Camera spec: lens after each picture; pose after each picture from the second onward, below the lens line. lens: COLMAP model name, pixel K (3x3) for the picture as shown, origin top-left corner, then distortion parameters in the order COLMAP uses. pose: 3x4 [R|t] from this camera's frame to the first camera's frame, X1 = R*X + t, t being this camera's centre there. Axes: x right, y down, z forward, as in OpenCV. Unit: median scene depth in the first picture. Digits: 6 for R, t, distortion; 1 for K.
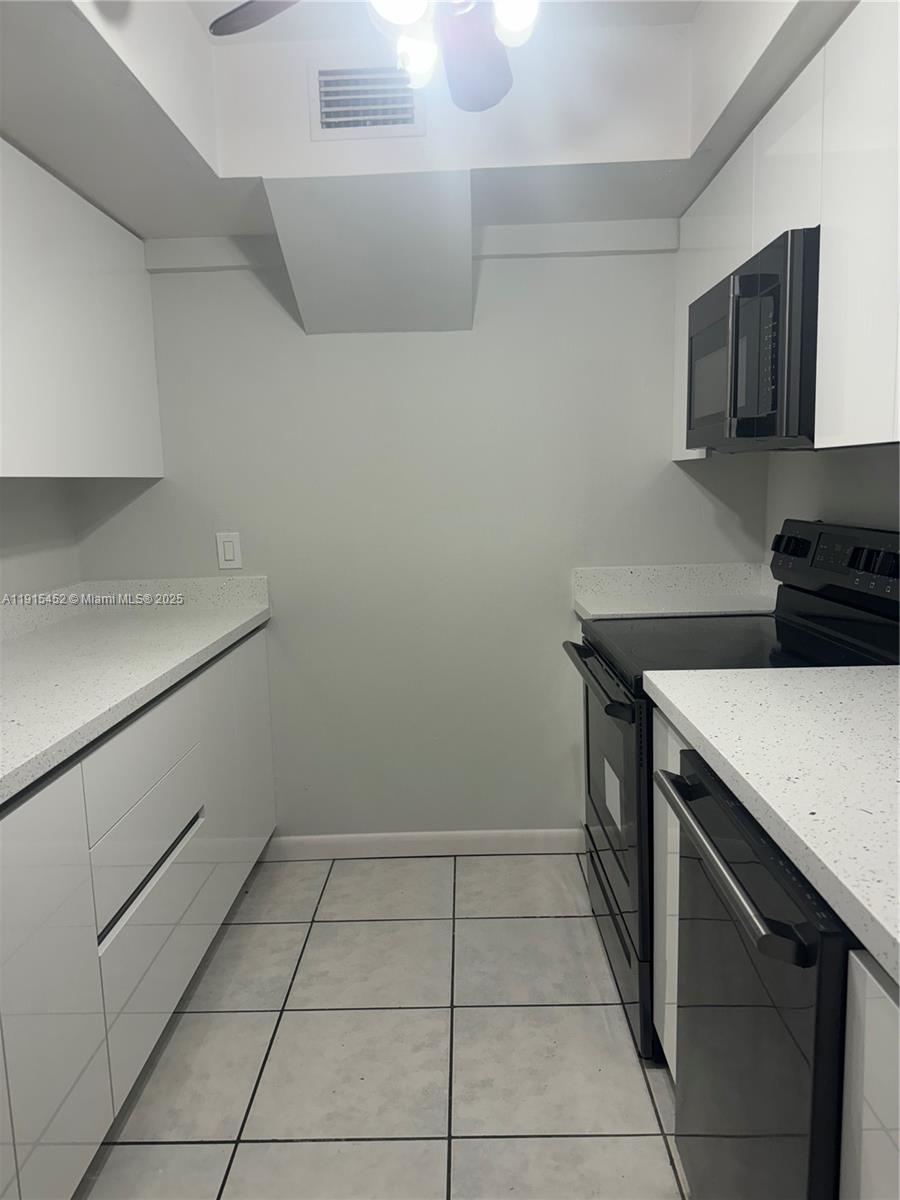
lens RADIAL K [[842.3, 0, 446.4], [0, 842.3, 603.2], [0, 0, 1]] dist [0.060137, -0.074599]
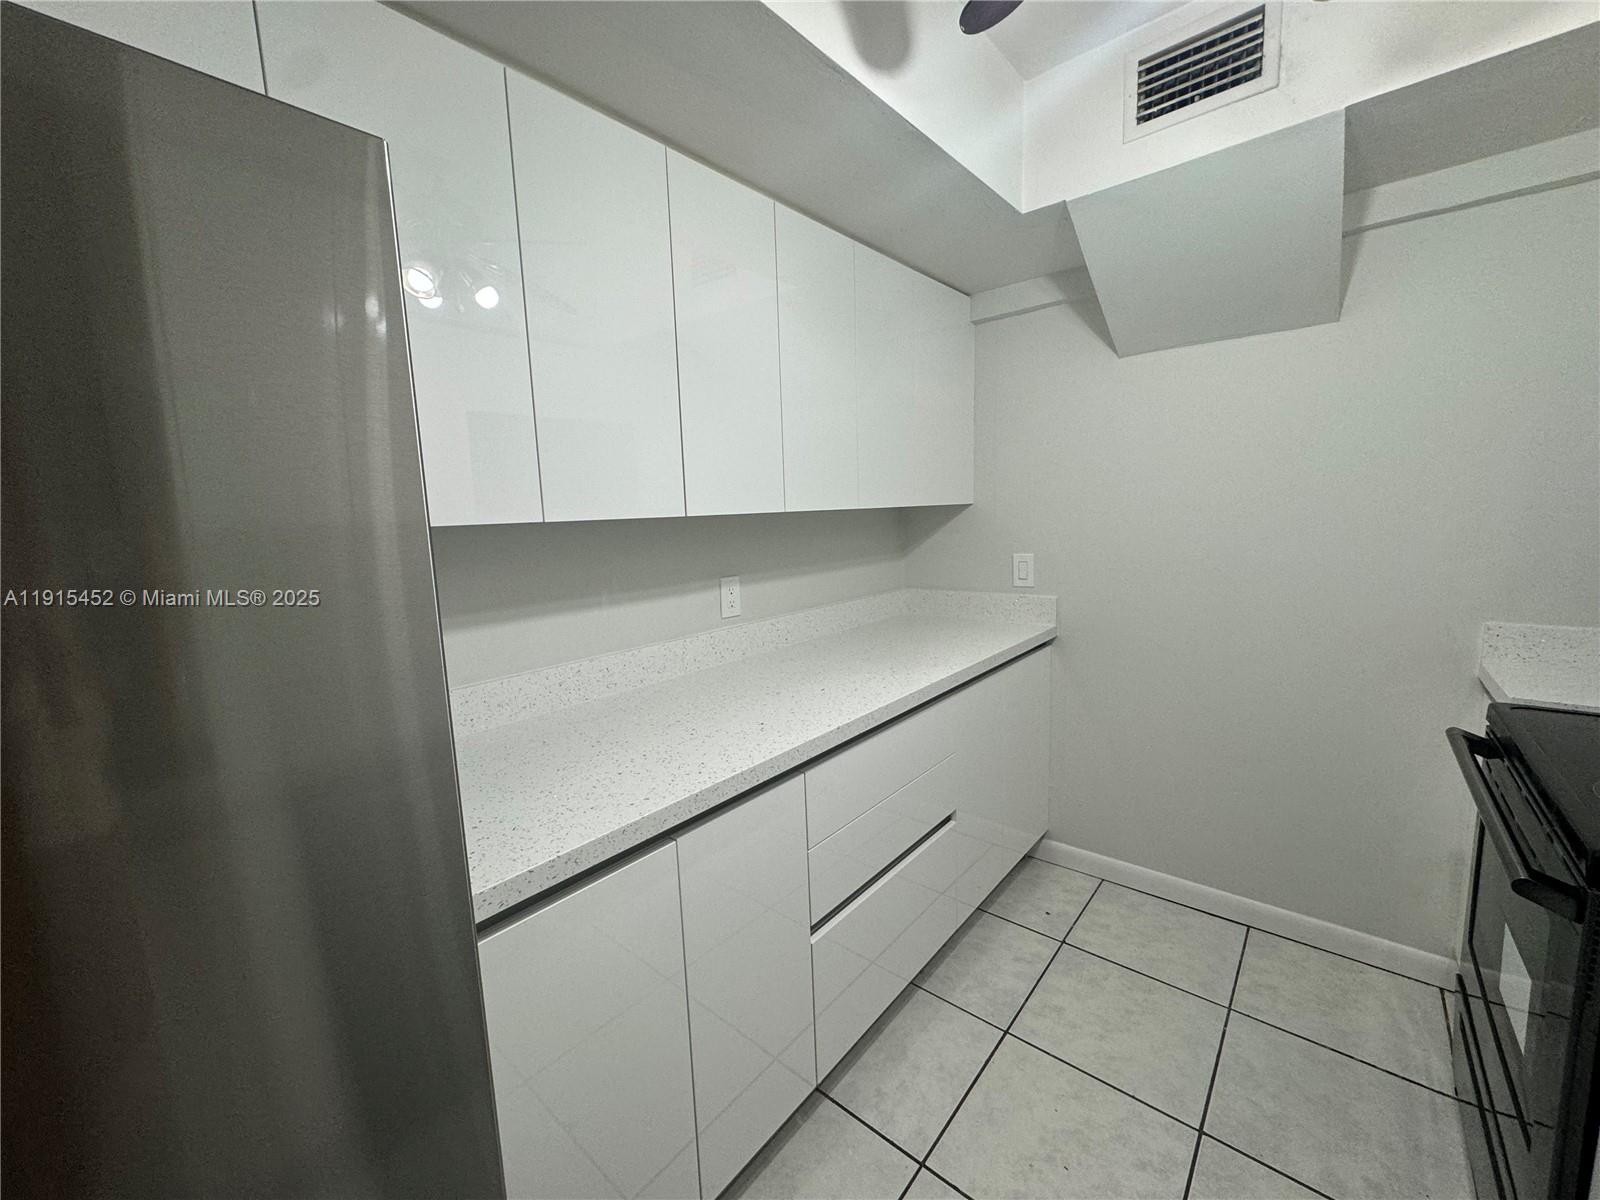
lens RADIAL K [[634.0, 0, 797.9], [0, 634.0, 600.2], [0, 0, 1]] dist [-0.002351, 0.000458]
pose [[0.771009, 0.089489, -0.630506, 0.044845], [-0.075341, 0.995942, 0.049226, -0.053310], [0.632352, 0.009549, 0.774622, 0.238888]]
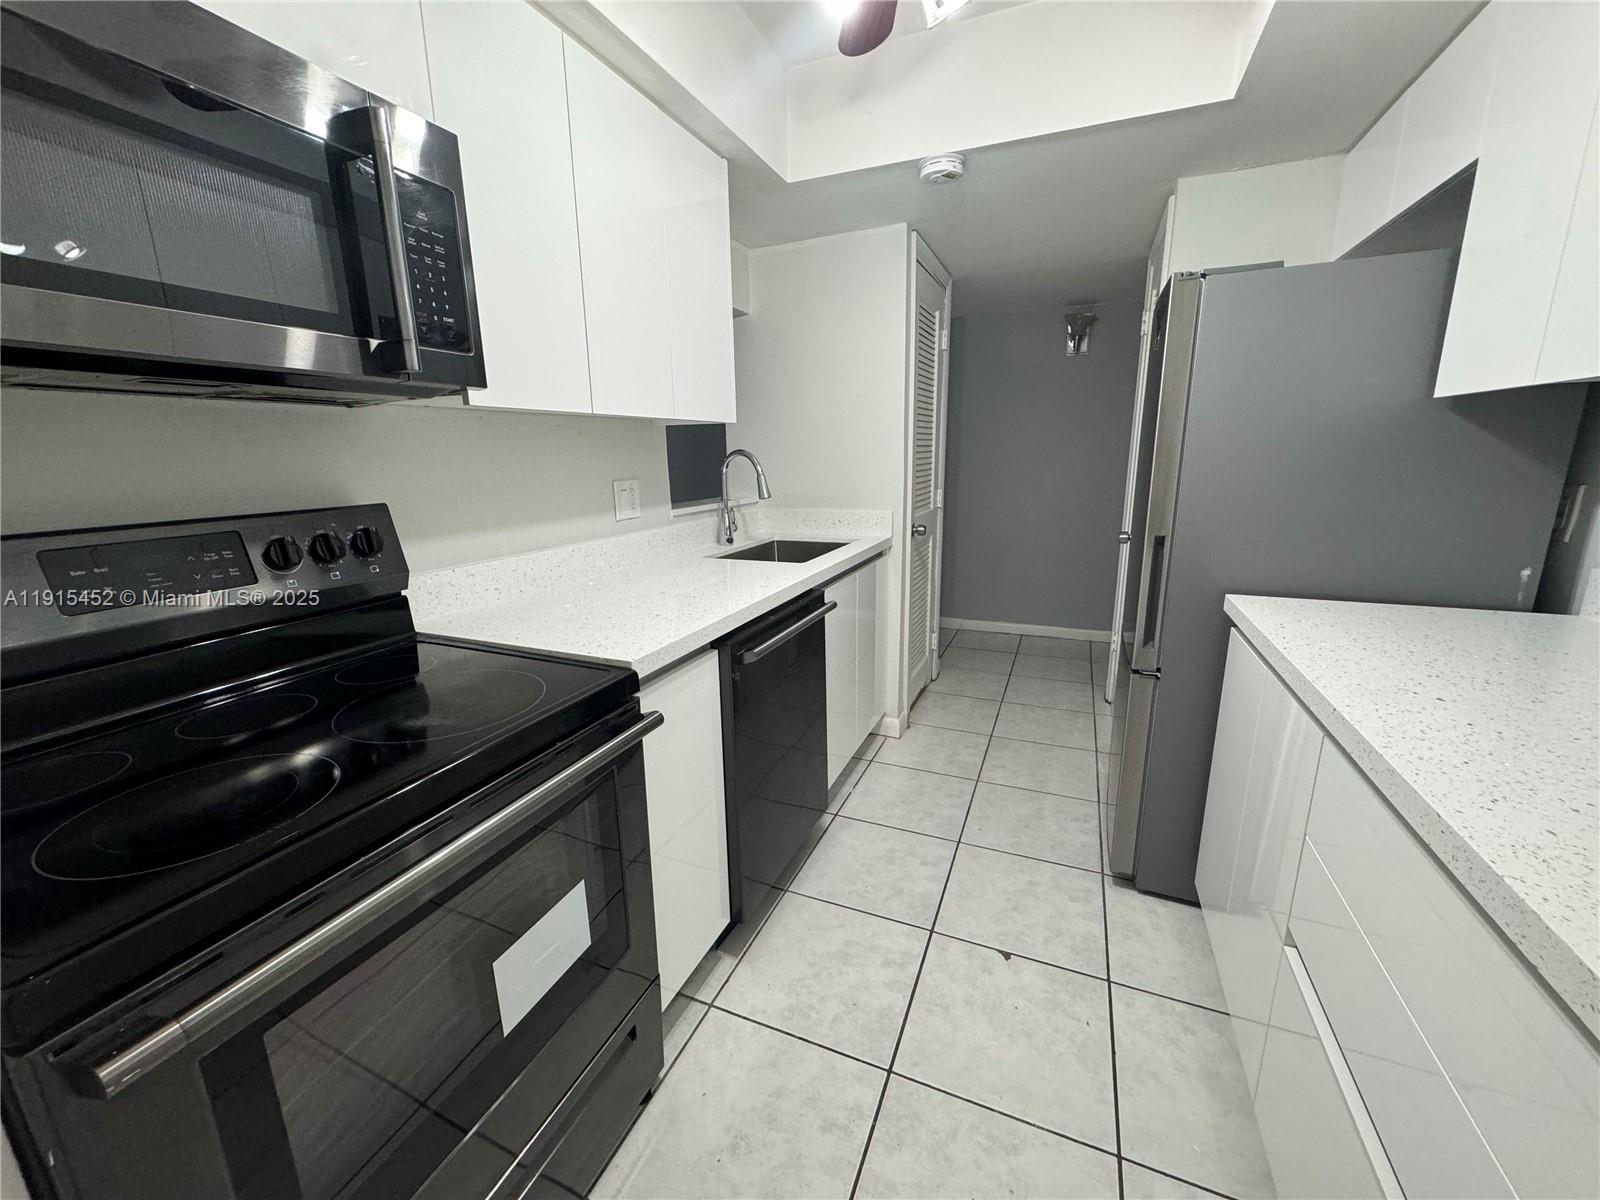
lens RADIAL K [[634.0, 0, 797.3], [0, 634.0, 600.5], [0, 0, 1]] dist [-0.002351, 0.000458]
pose [[-0.925478, -0.042500, 0.376410, -0.120506], [0.097699, 0.933287, 0.345588, -0.139407], [-0.365986, 0.356609, -0.859584, 1.145456]]
